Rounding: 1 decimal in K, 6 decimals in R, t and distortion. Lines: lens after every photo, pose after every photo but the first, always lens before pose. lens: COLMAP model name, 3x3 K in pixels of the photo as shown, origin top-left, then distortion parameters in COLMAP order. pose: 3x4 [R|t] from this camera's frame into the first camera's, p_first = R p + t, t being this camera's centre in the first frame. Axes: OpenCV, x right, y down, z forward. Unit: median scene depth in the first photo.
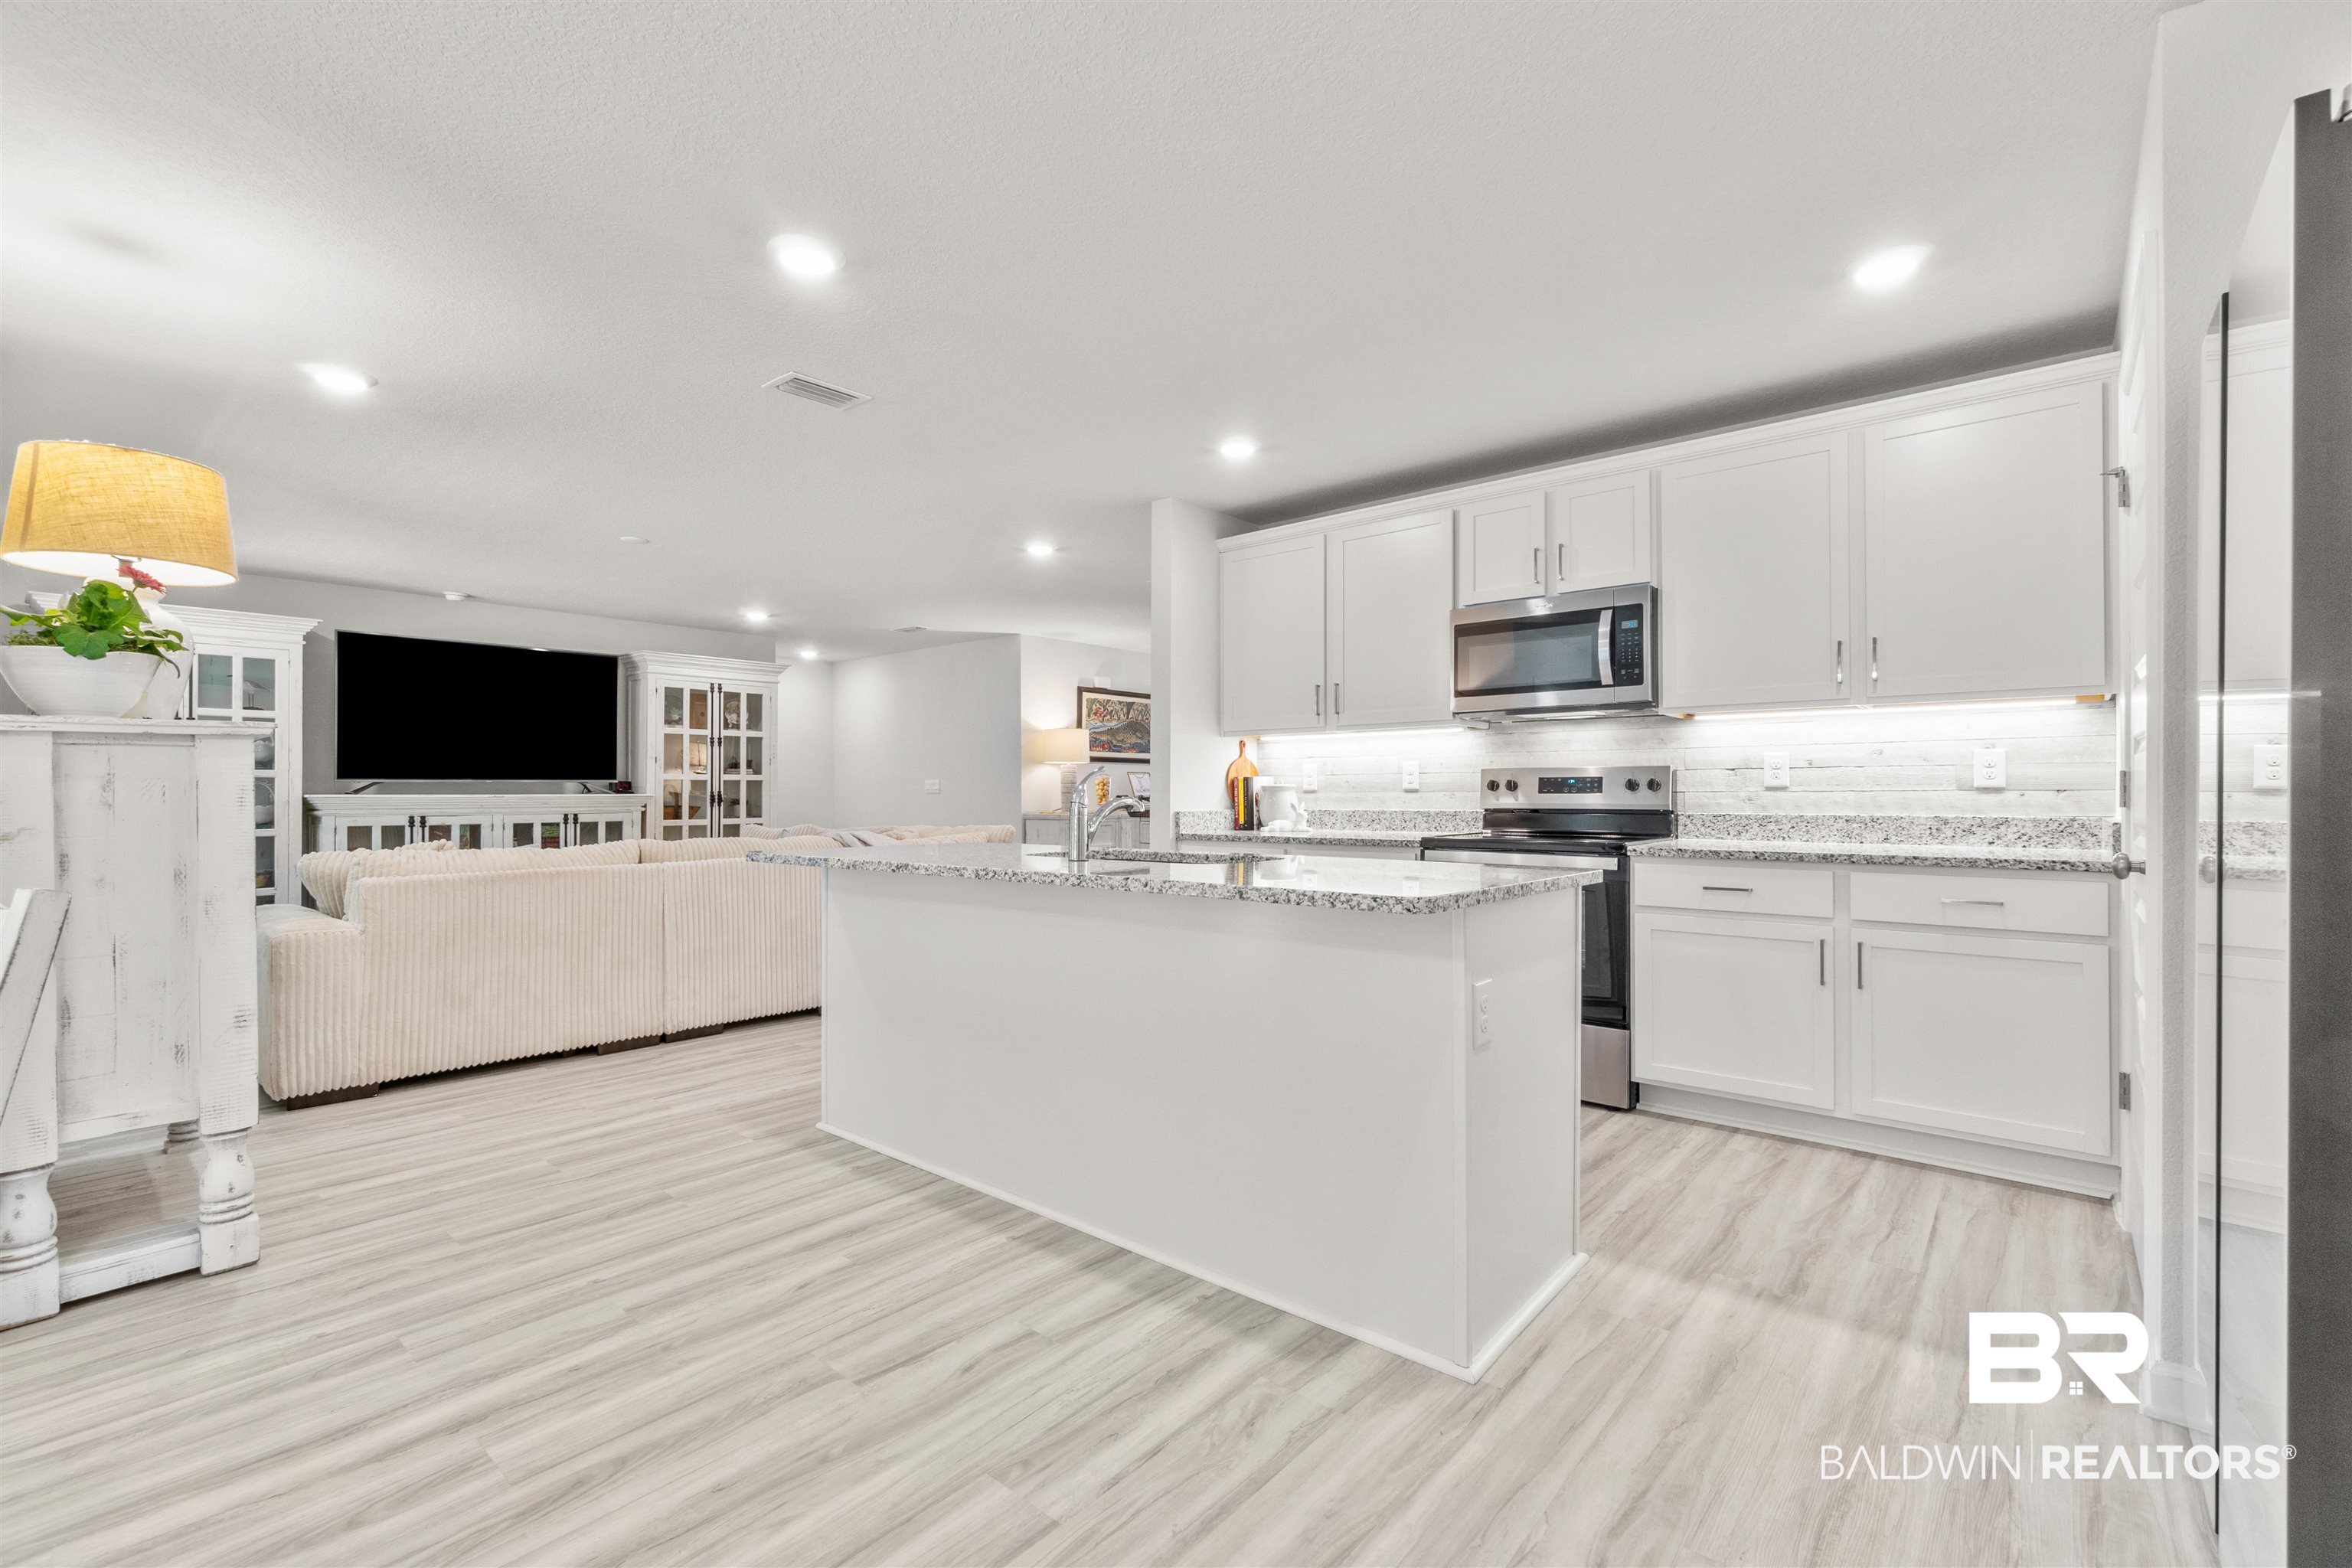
lens RADIAL K [[1025.0, 0, 1170.9], [0, 1025.0, 761.8], [0, 0, 1]] dist [0.001245, 0.000523]
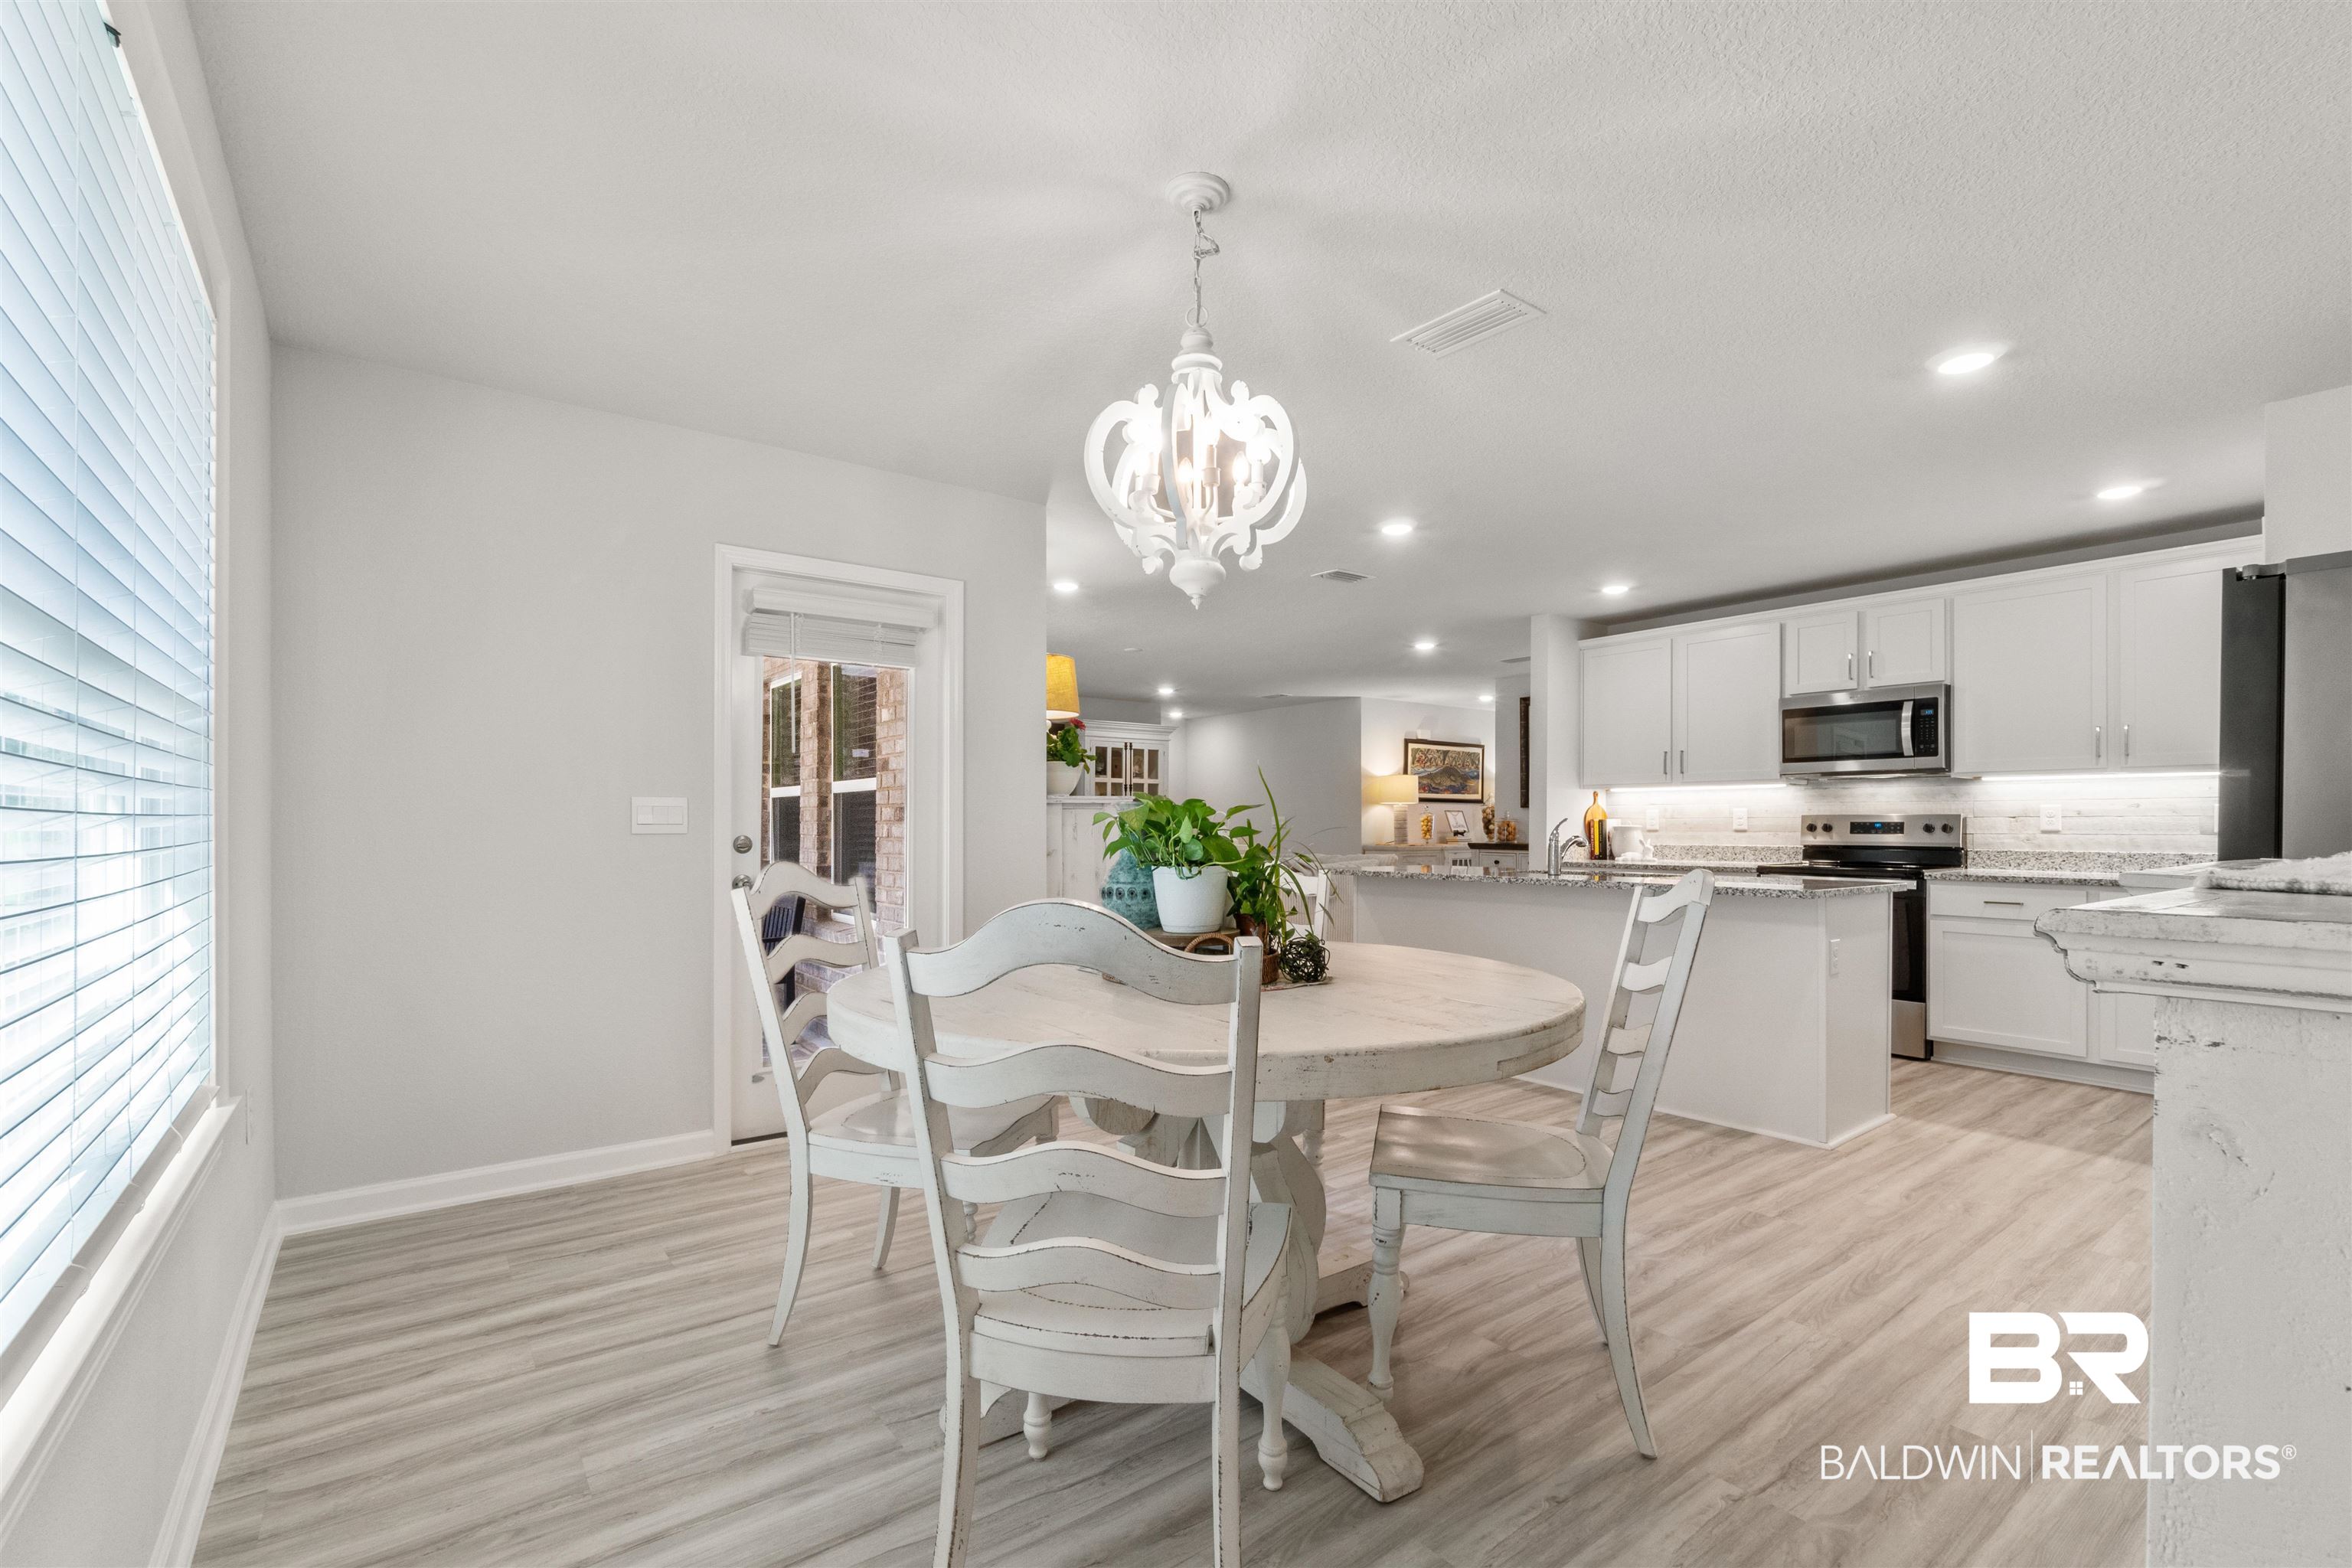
lens RADIAL K [[1025.6, 0, 1180.1], [0, 1025.6, 804.5], [0, 0, 1]] dist [-0.000964, 0.000221]
pose [[0.977693, -0.001030, -0.210035, -0.219900], [0.003488, 0.999930, 0.011334, -0.026394], [0.210009, -0.011814, 0.977628, -0.502021]]
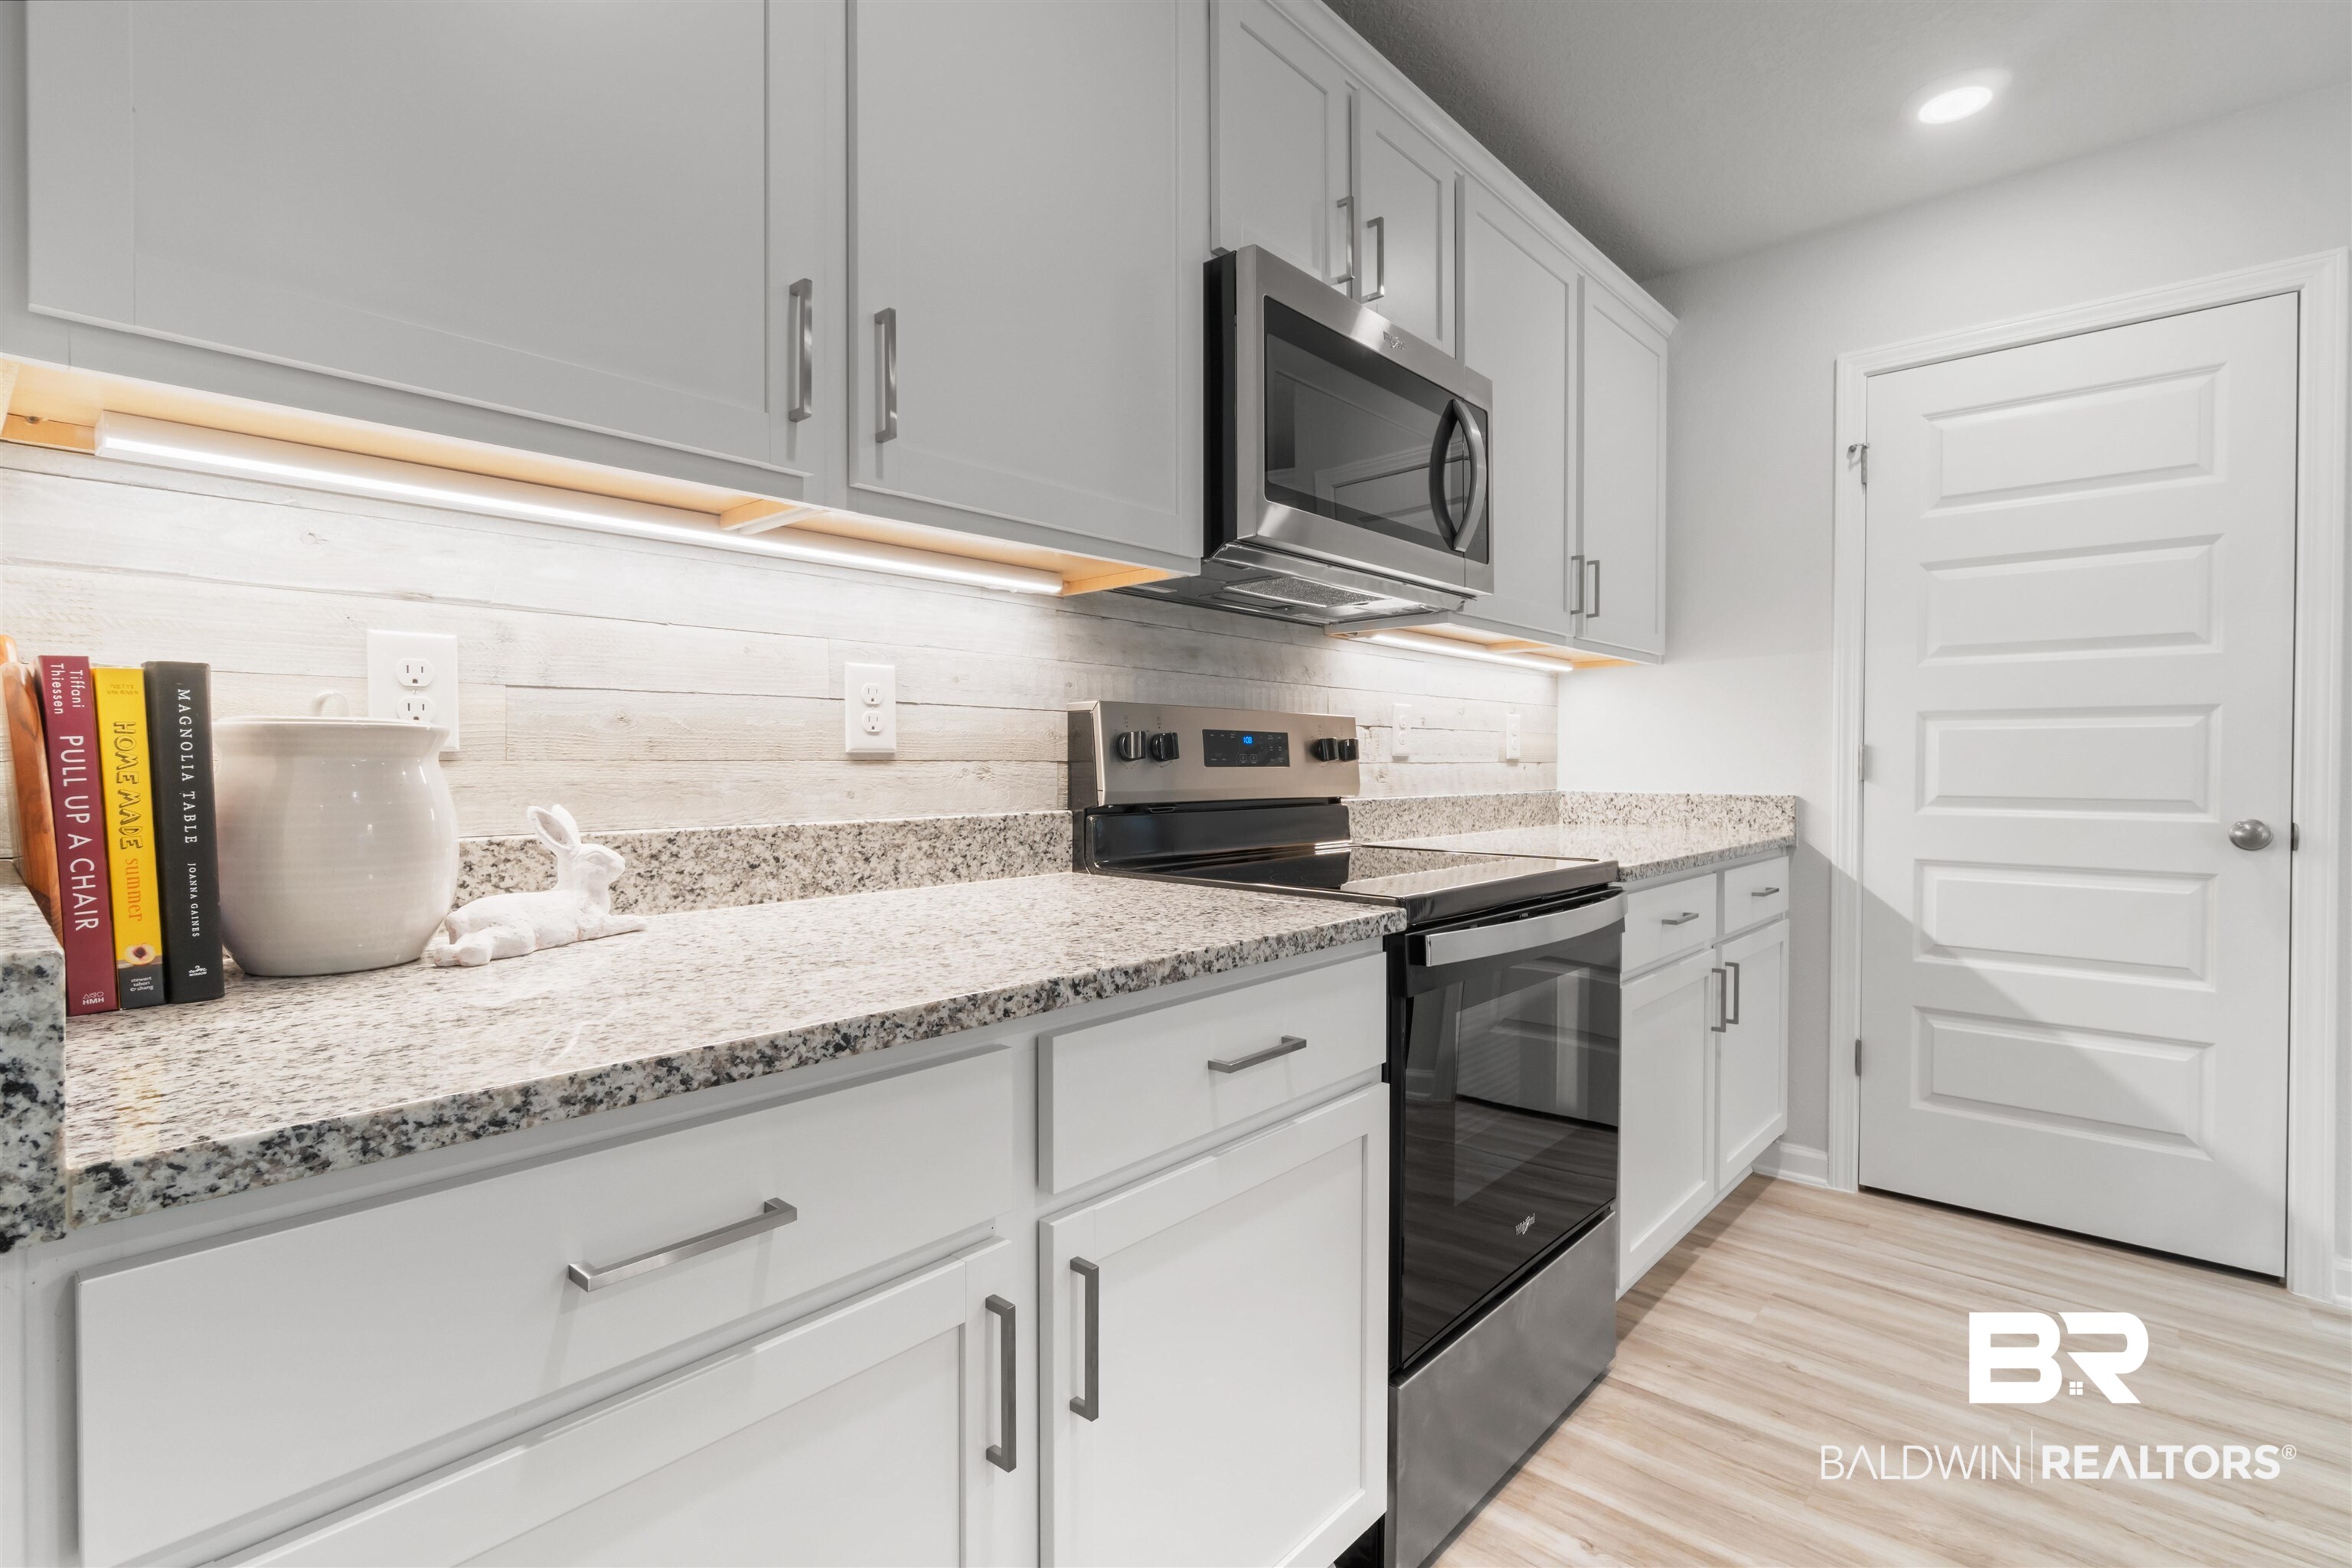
lens RADIAL K [[1109.9, 0, 1176.0], [0, 1109.9, 784.0], [0, 0, 1]] dist [0.002137, 0.000239]
pose [[0.015915, -0.019626, 0.999681, -0.112984], [-0.034042, 0.999217, 0.020158, 0.030111], [-0.999294, -0.034352, 0.015234, 1.035424]]
